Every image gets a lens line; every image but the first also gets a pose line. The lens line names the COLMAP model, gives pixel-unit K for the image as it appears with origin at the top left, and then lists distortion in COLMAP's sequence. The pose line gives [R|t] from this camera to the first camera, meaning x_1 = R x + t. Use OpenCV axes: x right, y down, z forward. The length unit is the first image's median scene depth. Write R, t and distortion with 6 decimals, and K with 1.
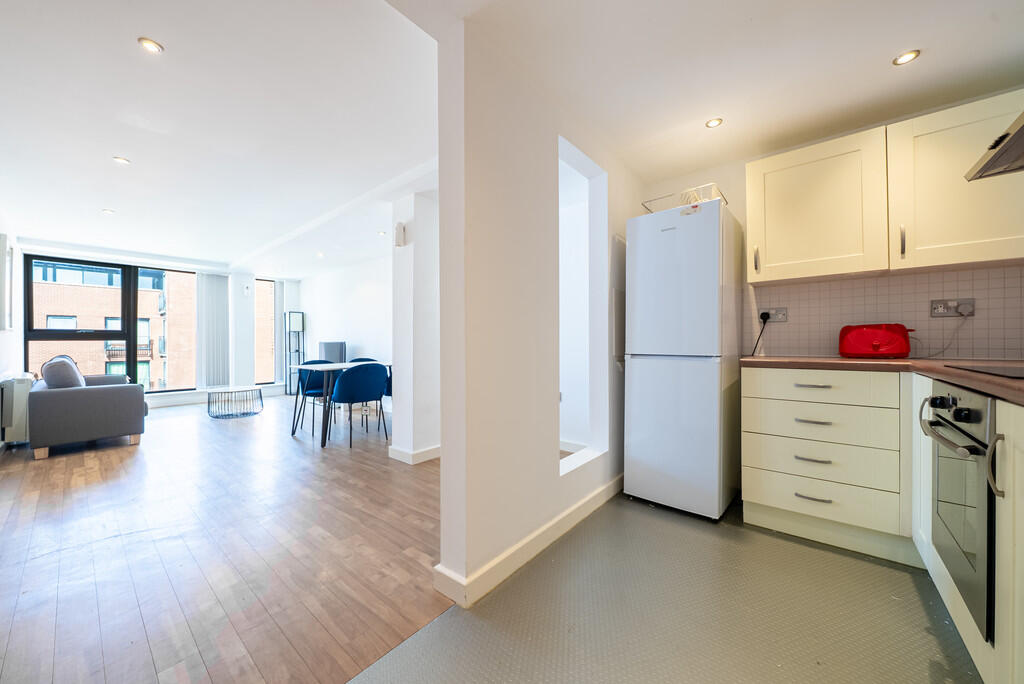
lens RADIAL K [[373.1, 0, 514.3], [0, 373.1, 342.7], [0, 0, 1]] dist [-0.008388, 0.000408]
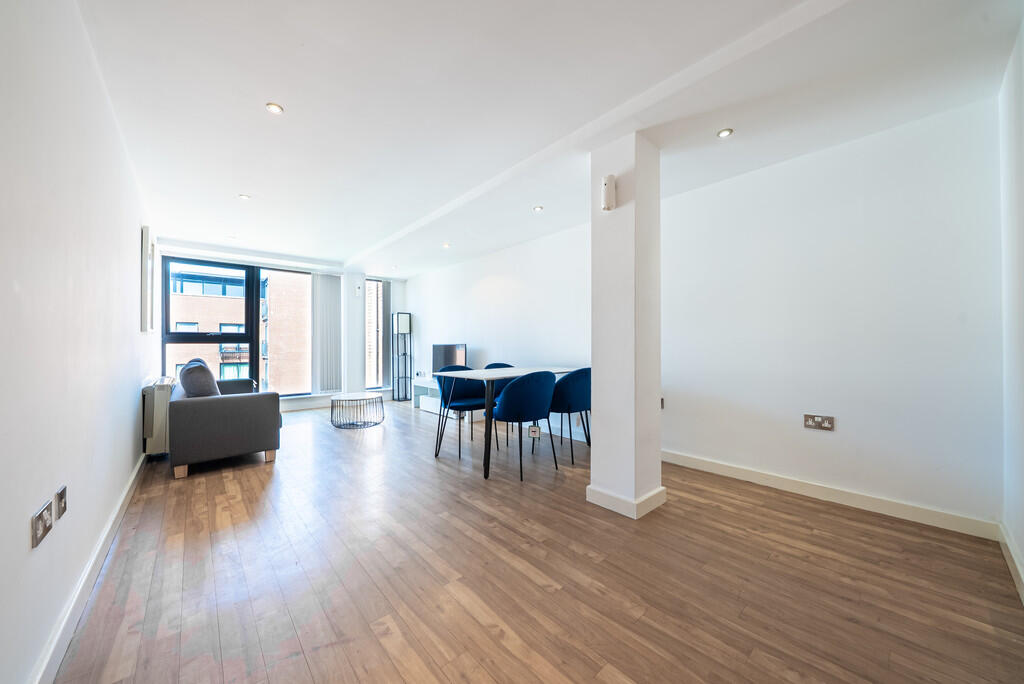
lens RADIAL K [[373.1, 0, 514.3], [0, 373.1, 342.7], [0, 0, 1]] dist [-0.008388, 0.000408]
pose [[0.986977, -0.002626, -0.160837, -0.314561], [0.001356, 0.999967, -0.008009, 0.002184], [0.160853, 0.007687, 0.986948, 0.223768]]
